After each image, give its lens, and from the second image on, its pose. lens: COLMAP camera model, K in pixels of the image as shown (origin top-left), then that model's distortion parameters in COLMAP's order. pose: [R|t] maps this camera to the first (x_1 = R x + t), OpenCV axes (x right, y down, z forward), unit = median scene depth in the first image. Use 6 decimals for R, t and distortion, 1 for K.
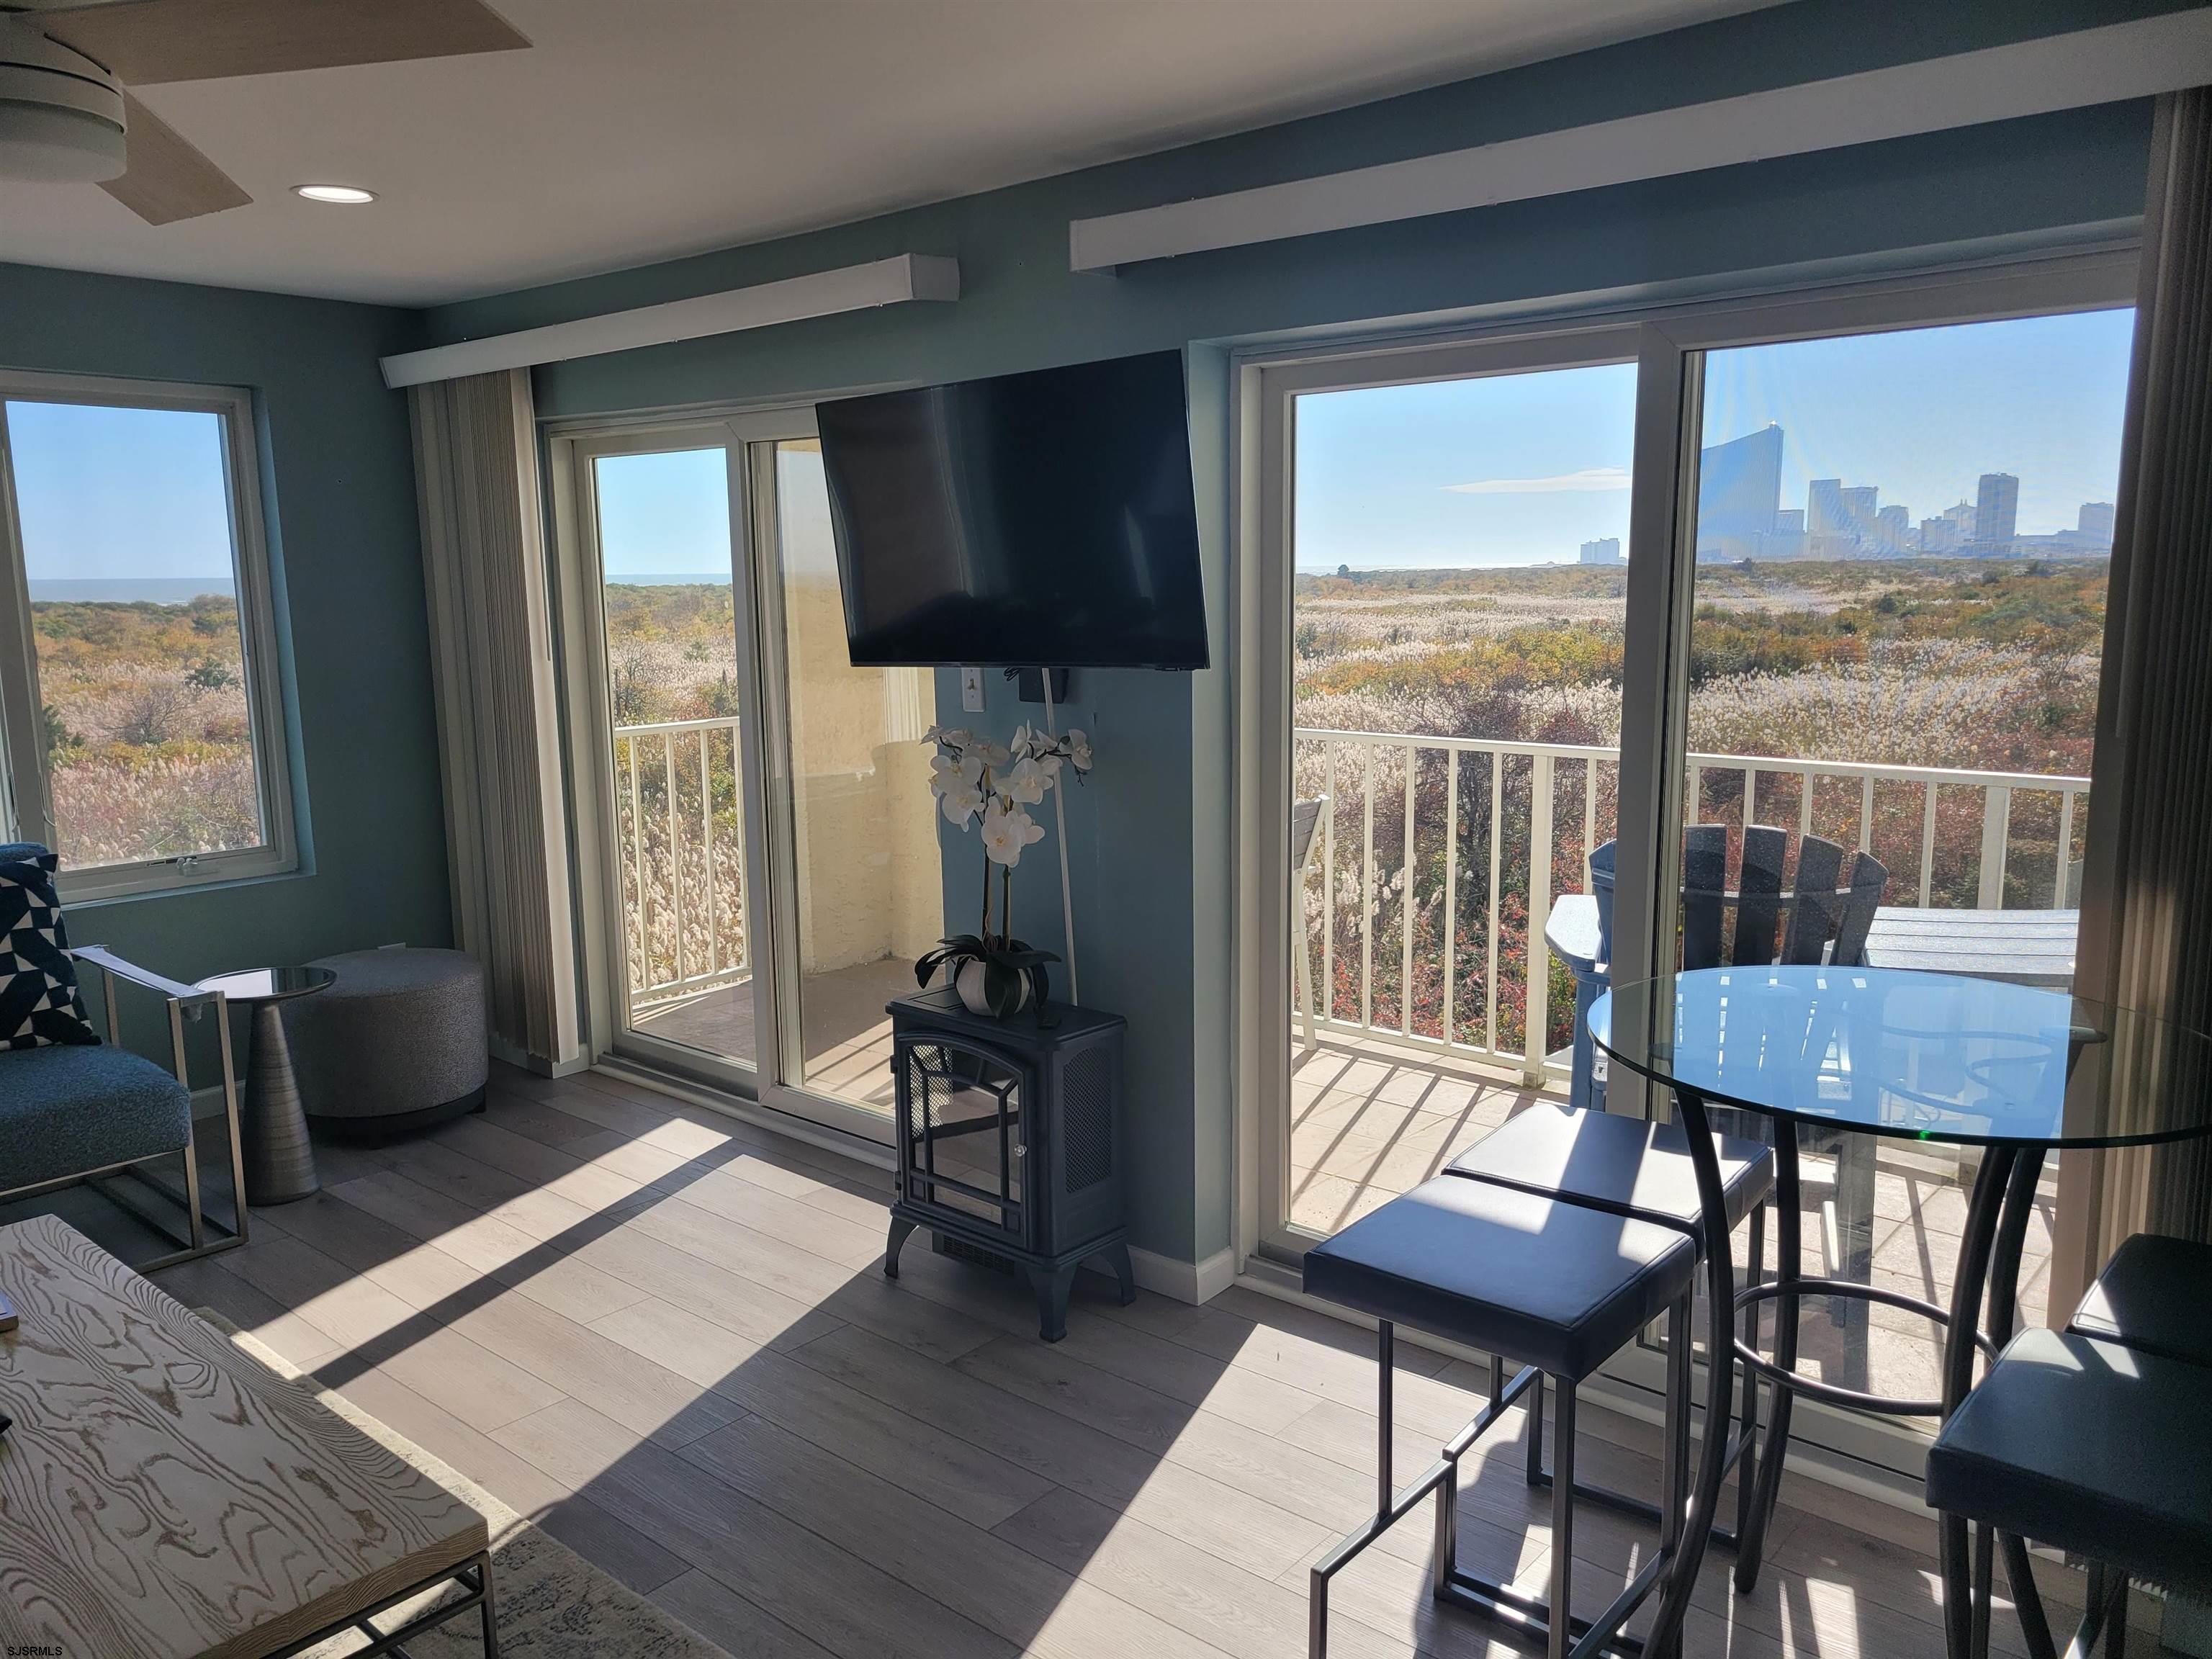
lens RADIAL K [[1655.9, 0, 1142.4], [0, 1655.9, 830.3], [0, 0, 1]] dist [0.042941, 0.000184]
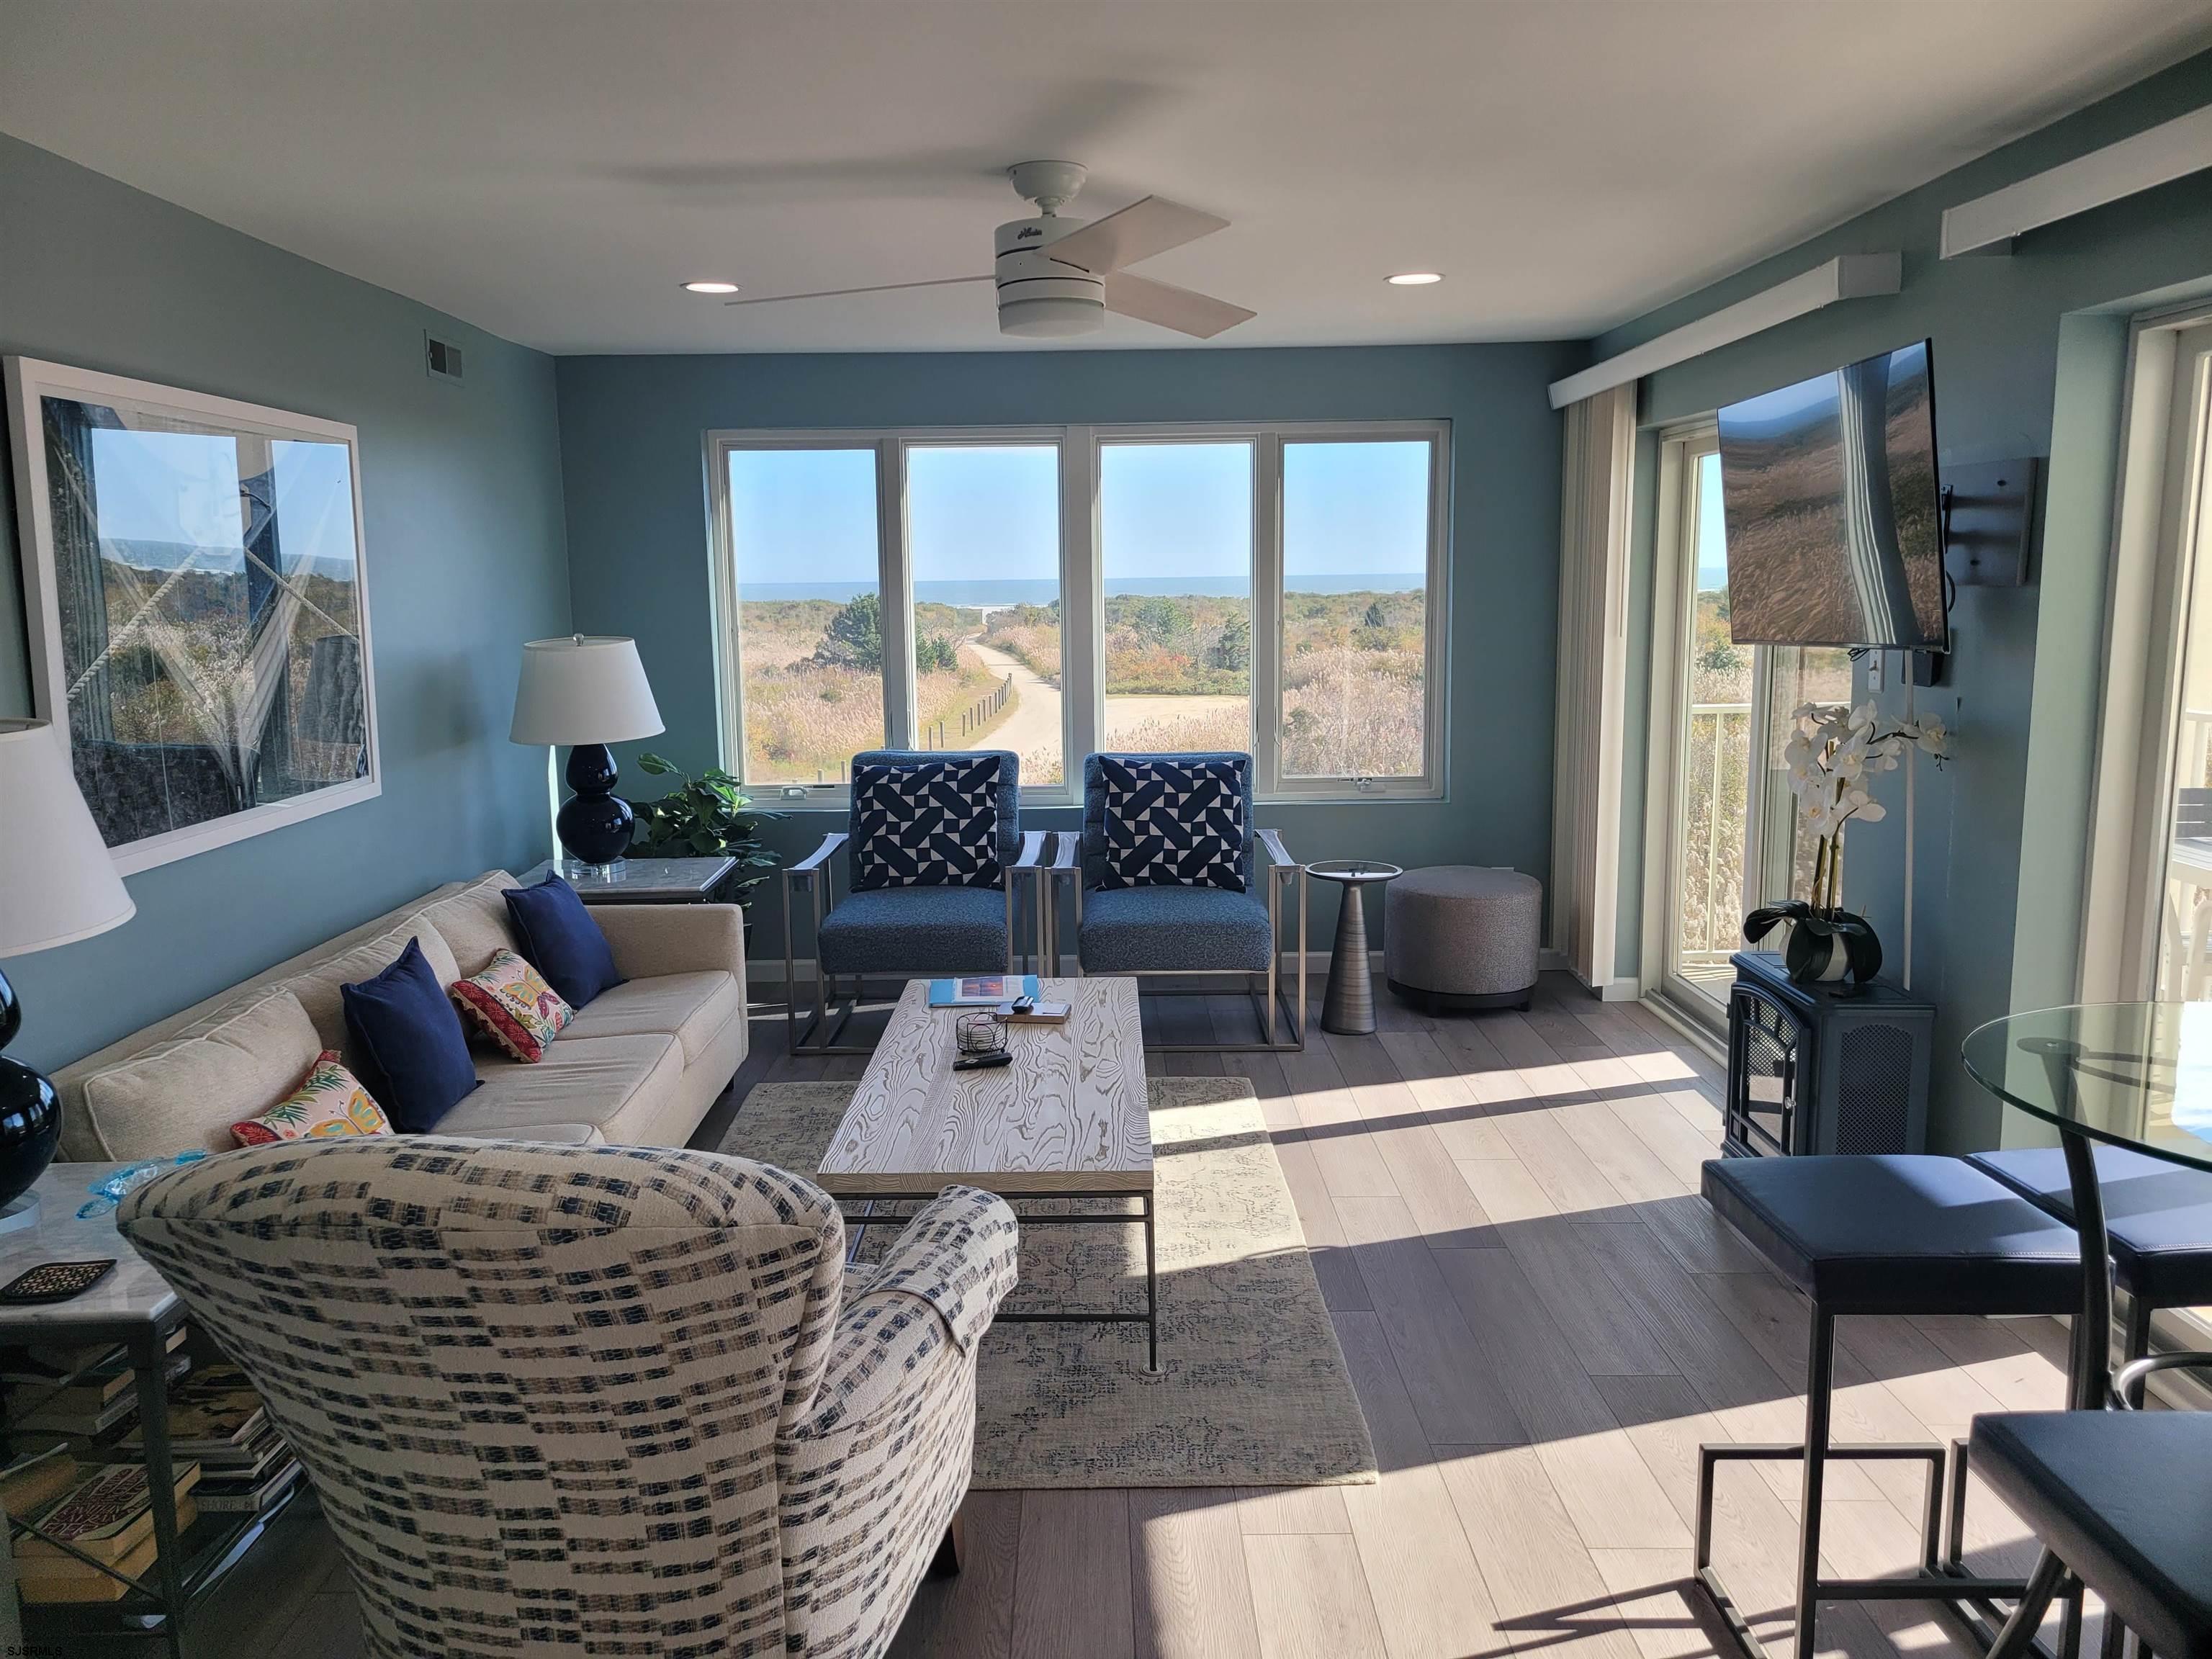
lens RADIAL K [[1626.7, 0, 1057.6], [0, 1626.7, 837.2], [0, 0, 1]] dist [0.003180, -0.001584]
pose [[0.647151, 0.121698, -0.752586, 0.318788], [-0.110805, 0.991709, 0.065084, 0.006936], [0.754267, 0.041272, 0.655270, -0.034219]]
